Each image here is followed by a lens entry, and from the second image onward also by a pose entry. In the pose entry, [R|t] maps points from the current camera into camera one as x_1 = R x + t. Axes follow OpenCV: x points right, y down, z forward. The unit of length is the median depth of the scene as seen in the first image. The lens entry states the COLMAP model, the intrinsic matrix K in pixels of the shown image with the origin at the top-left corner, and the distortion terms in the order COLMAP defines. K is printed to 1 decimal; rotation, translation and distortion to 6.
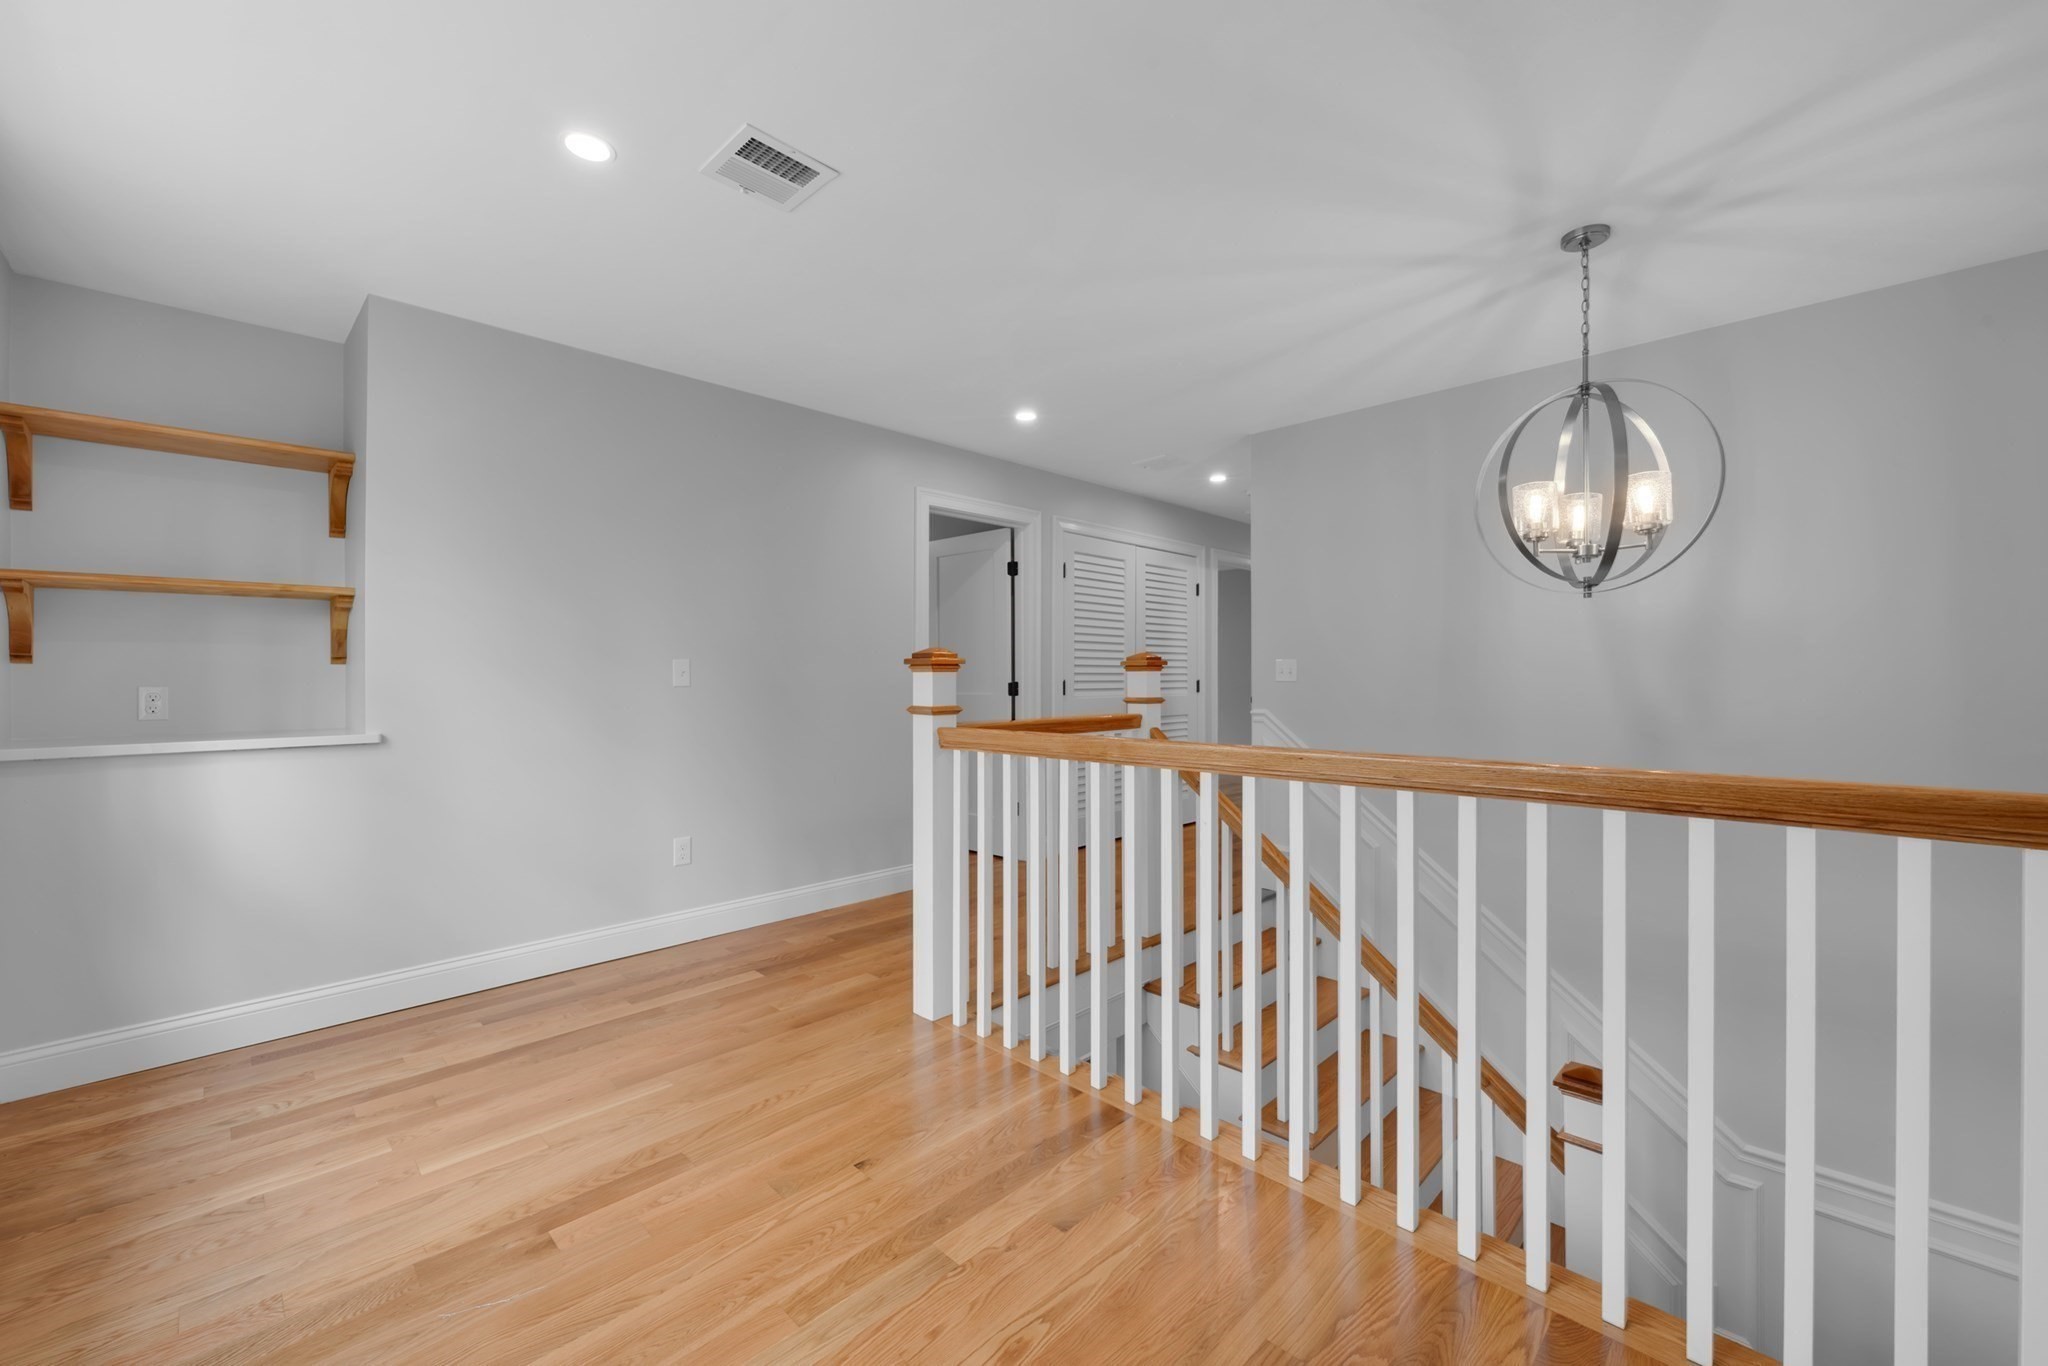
lens RADIAL K [[817.3, 0, 1024.3], [0, 817.3, 678.4], [0, 0, 1]] dist [0.001885, 0.000826]
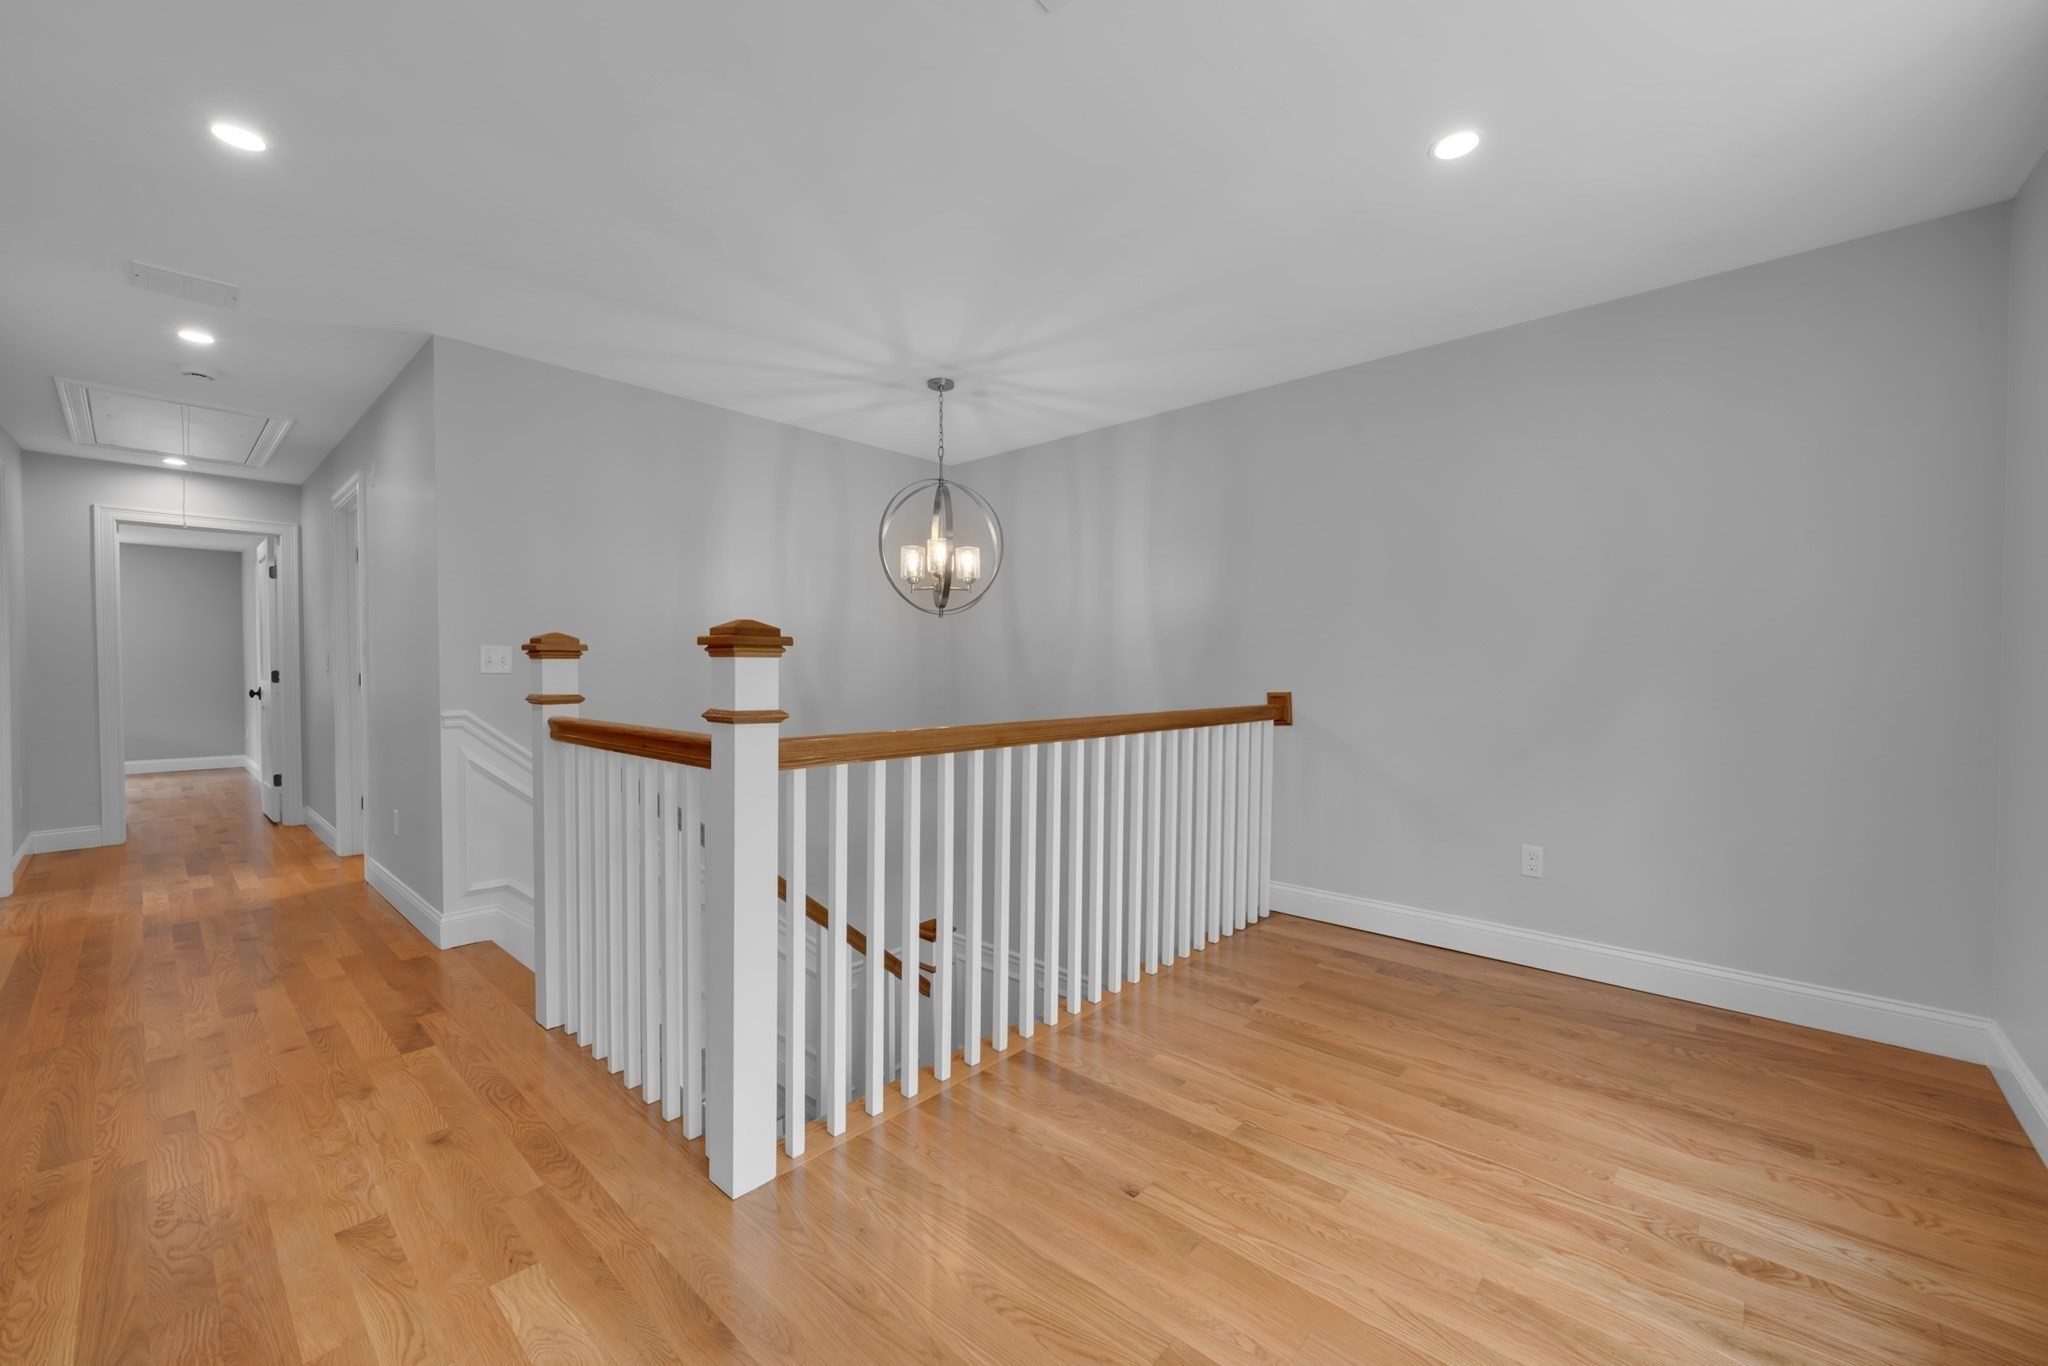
lens RADIAL K [[817.3, 0, 1022.6], [0, 817.3, 685.3], [0, 0, 1]] dist [0.001885, 0.000826]
pose [[-0.050964, -0.018836, 0.998523, -0.979296], [-0.000975, 0.999823, 0.018811, 0.001059], [-0.998700, -0.000015, -0.050973, 1.033355]]
